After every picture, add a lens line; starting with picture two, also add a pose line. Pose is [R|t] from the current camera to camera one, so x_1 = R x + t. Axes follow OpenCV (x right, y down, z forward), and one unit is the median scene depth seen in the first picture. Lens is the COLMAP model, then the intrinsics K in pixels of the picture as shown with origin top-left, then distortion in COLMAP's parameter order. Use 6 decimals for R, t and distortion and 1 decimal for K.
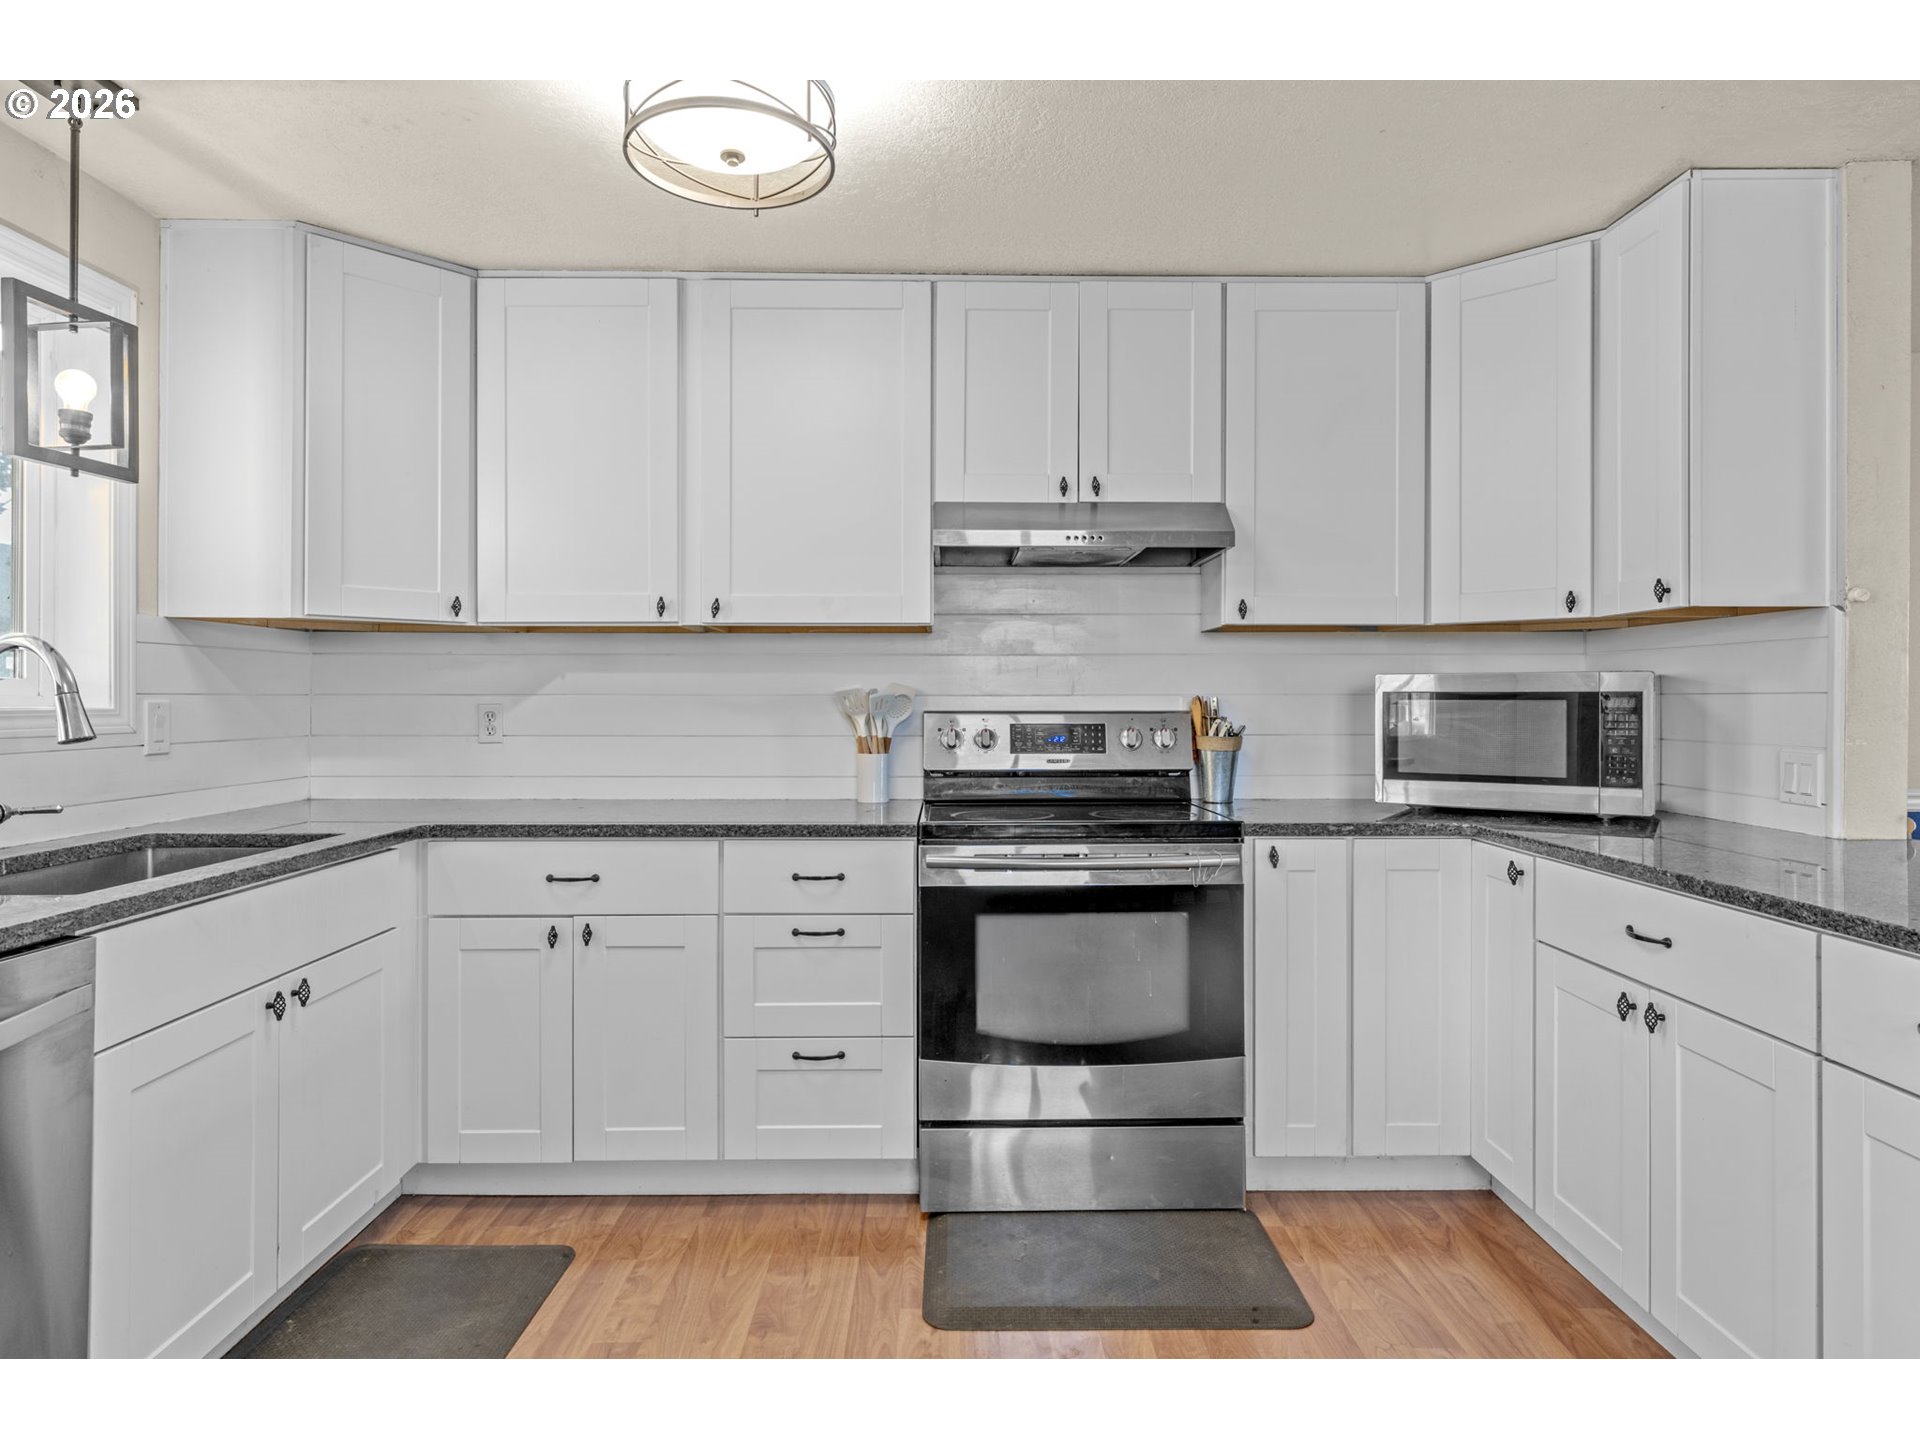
lens RADIAL K [[1126.9, 0, 943.3], [0, 1126.9, 697.0], [0, 0, 1]] dist [0.006335, 0.001335]
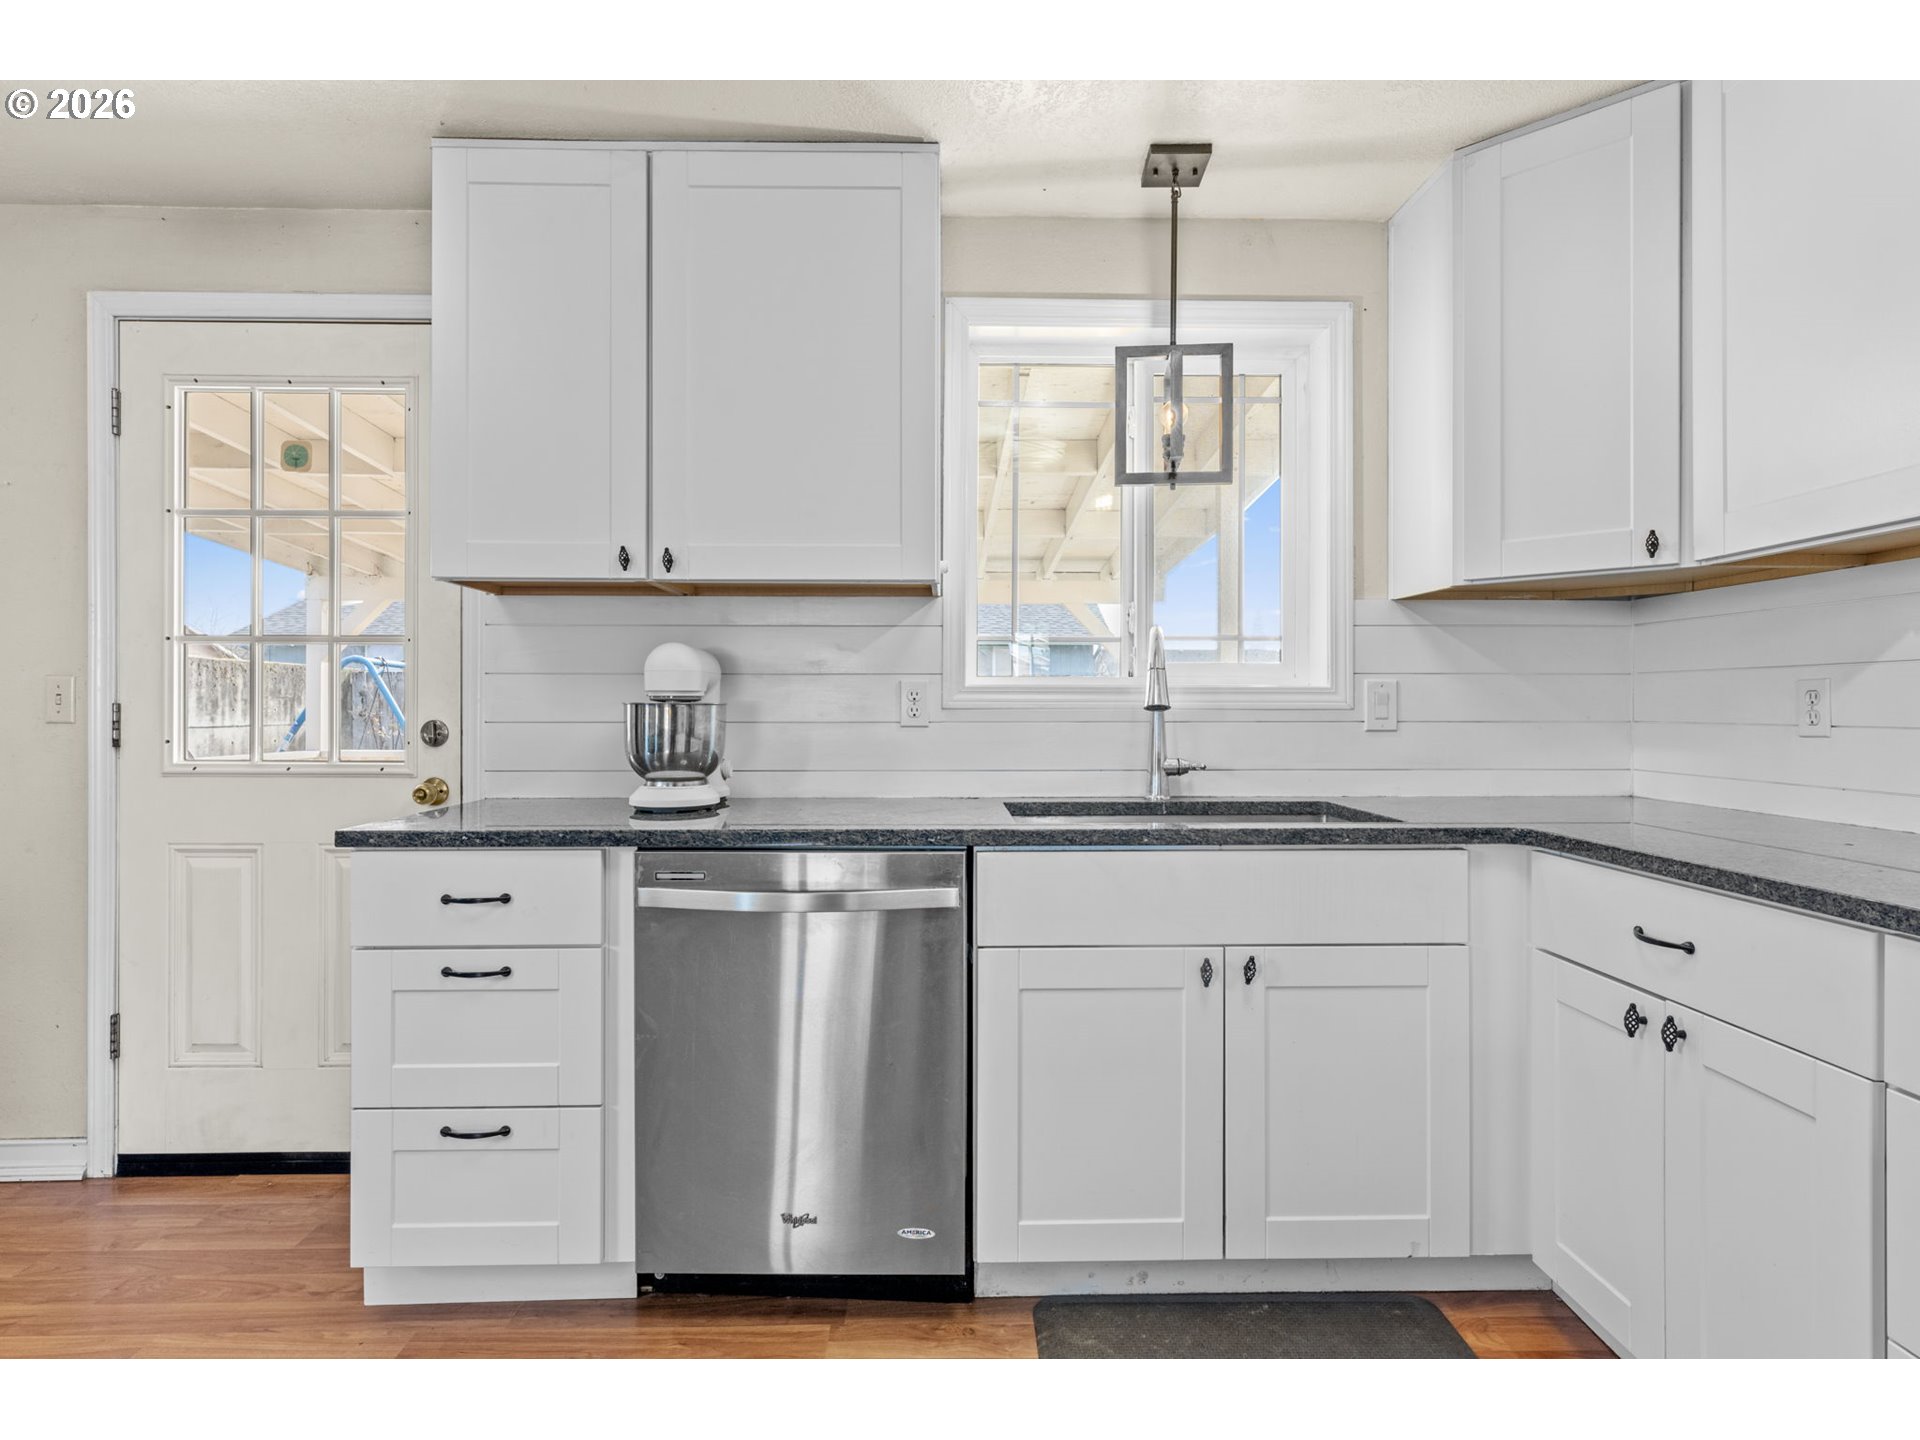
lens RADIAL K [[1010.9, 0, 956.1], [0, 1010.9, 704.2], [0, 0, 1]] dist [0.002355, 0.001386]
pose [[0.030007, -0.002429, -0.999547, 0.236099], [-0.000873, 0.999997, -0.002456, 0.028742], [0.999549, 0.000946, 0.030005, 0.582884]]
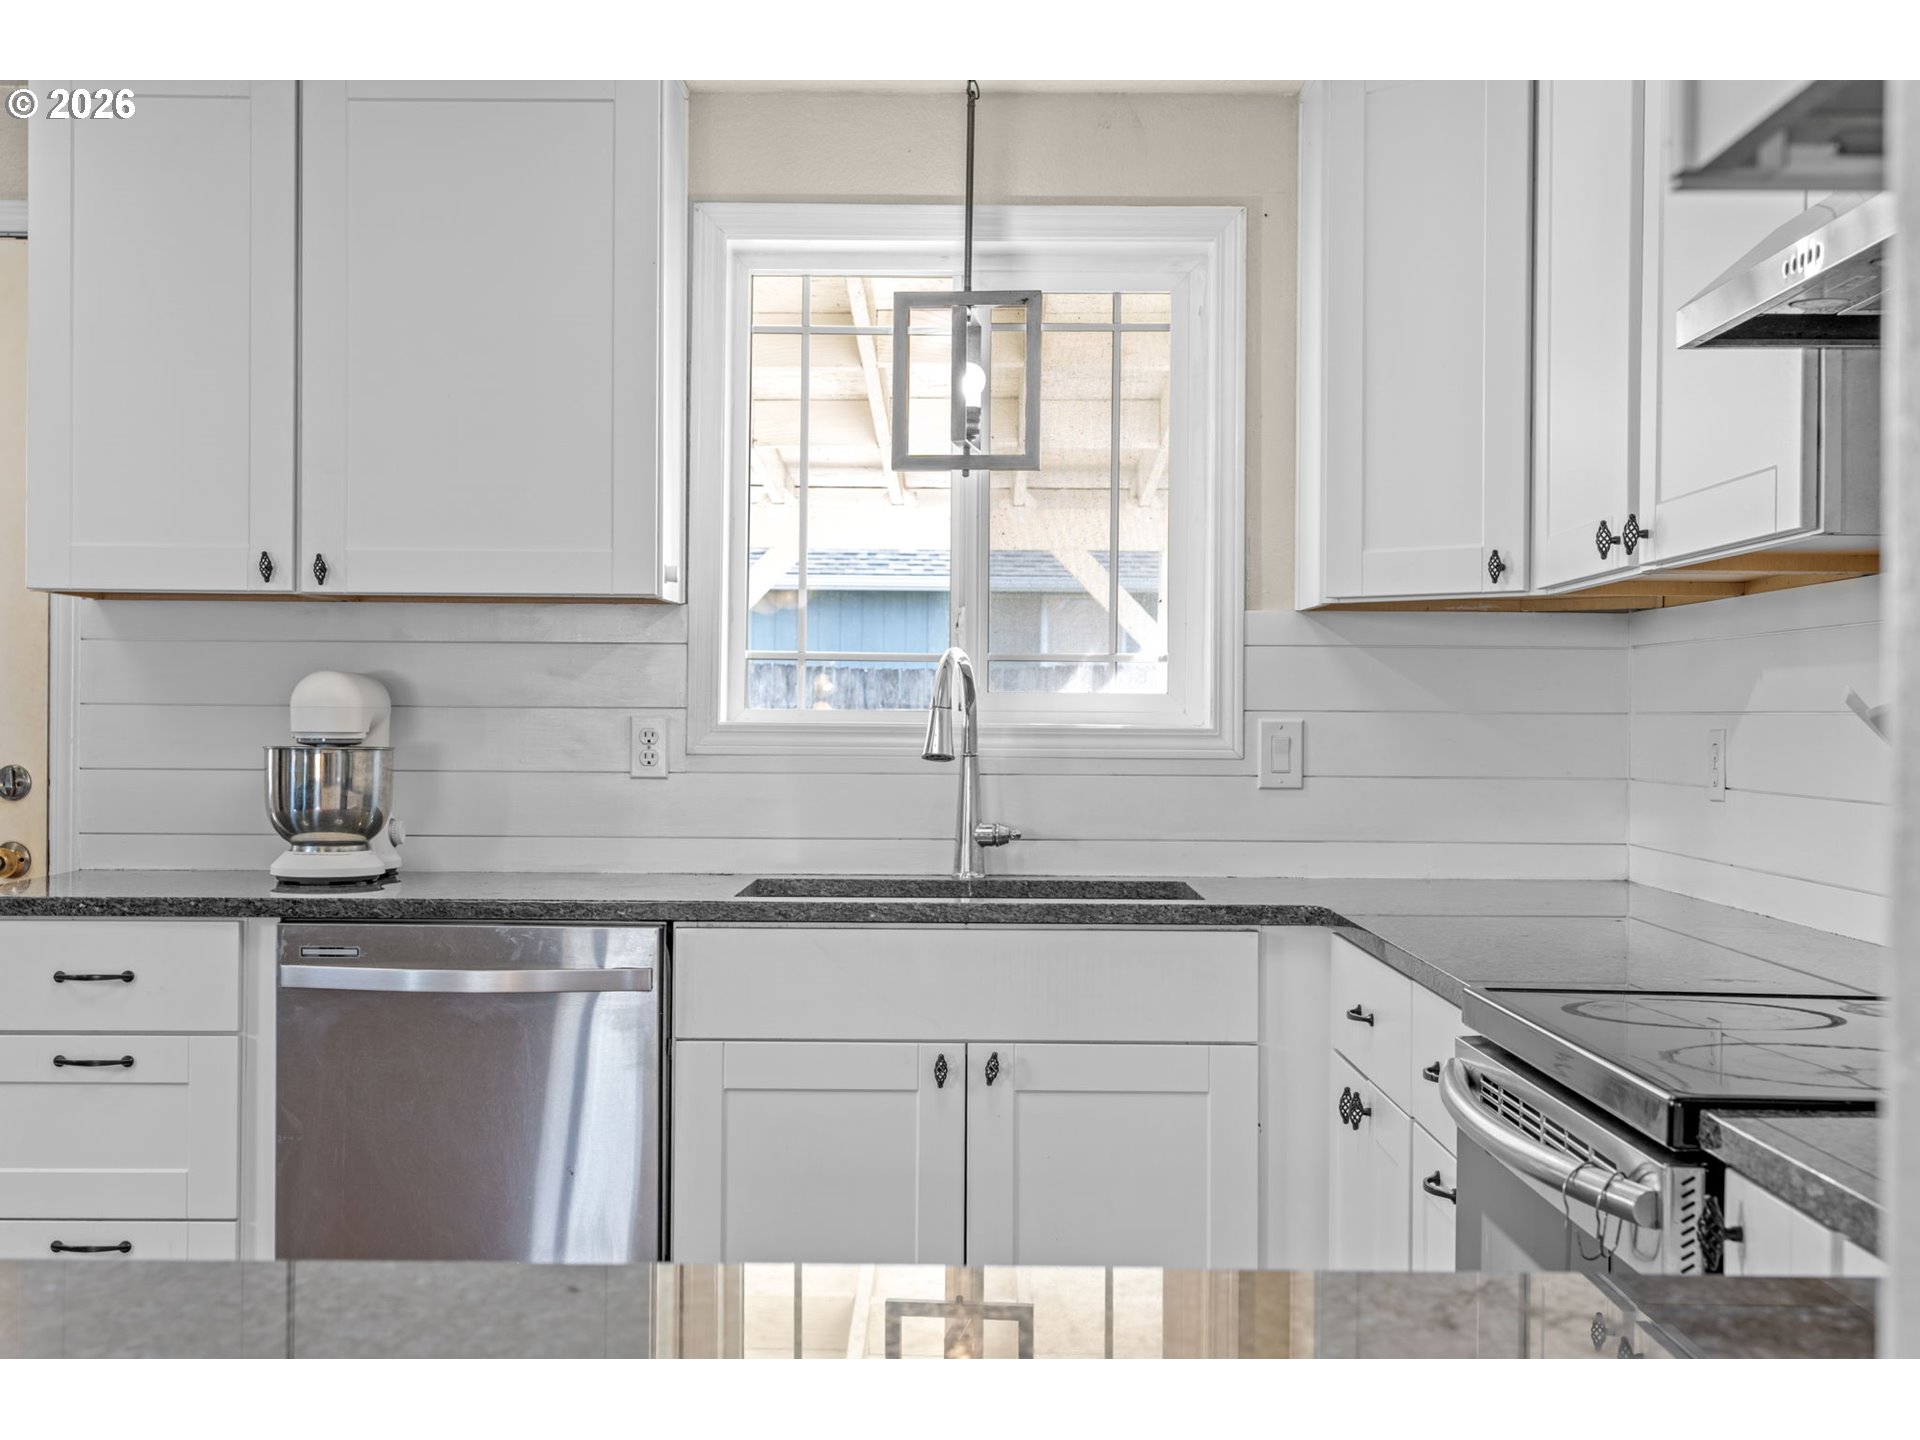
lens RADIAL K [[2382.8, 0, 948.6], [0, 2382.8, 713.5], [0, 0, 1]] dist [0.040479, 0.000000]
pose [[-0.000364, -0.001191, -0.999999, 0.952901], [-0.007769, 0.999969, -0.001188, 0.002703], [0.999970, 0.007769, -0.000373, 0.780618]]
